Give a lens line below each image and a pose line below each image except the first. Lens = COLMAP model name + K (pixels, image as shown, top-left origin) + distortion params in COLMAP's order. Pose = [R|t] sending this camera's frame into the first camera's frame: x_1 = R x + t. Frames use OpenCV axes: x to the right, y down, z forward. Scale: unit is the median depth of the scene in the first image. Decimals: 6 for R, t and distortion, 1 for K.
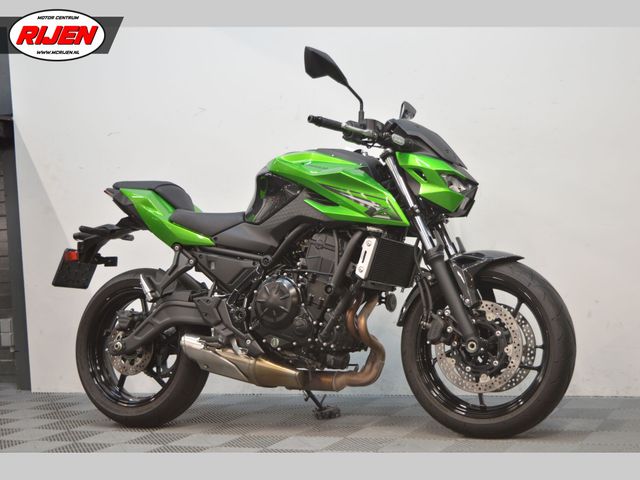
lens RADIAL K [[1035.9, 0, 320.0], [0, 1035.9, 240.0], [0, 0, 1]] dist [0.006948, 0.085899]
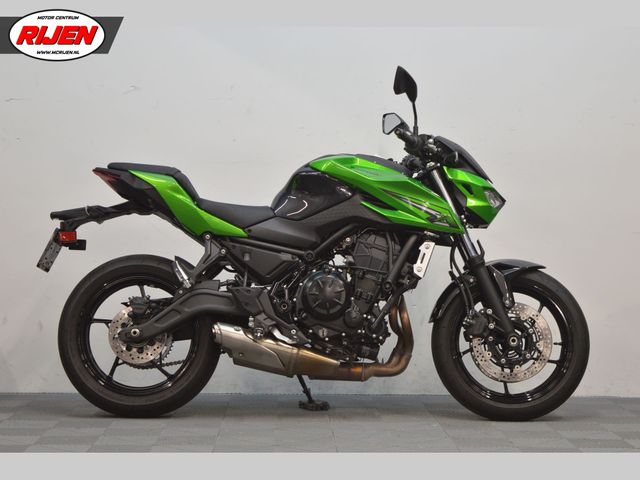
lens RADIAL K [[1490.0, 0, 320.0], [0, 1490.0, 240.0], [0, 0, 1]] dist [0.067848, 0.135295]
pose [[0.883322, 0.069314, 0.463614, -0.771446], [-0.067767, 0.997500, -0.020017, 0.034922], [-0.463843, -0.013737, 0.885811, -0.357417]]
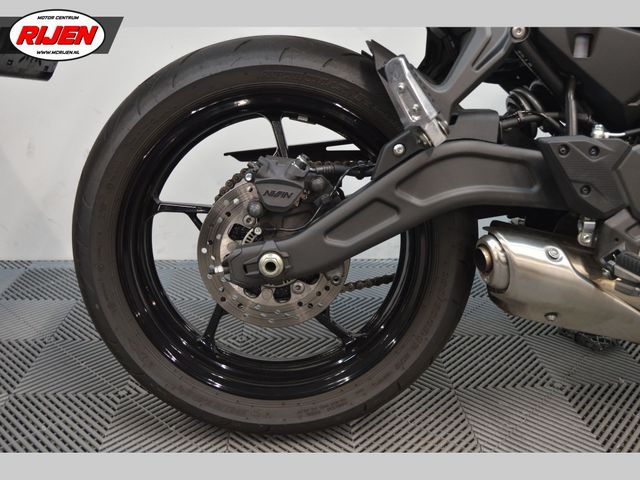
lens RADIAL K [[638.2, 0, 320.0], [0, 638.2, 240.0], [0, 0, 1]] dist [-0.074496, 0.001967]
pose [[0.865736, -0.082904, 0.493588, -0.315755], [-0.074648, 0.953768, 0.291127, 0.034204], [-0.494904, -0.288884, 0.819522, 0.904284]]
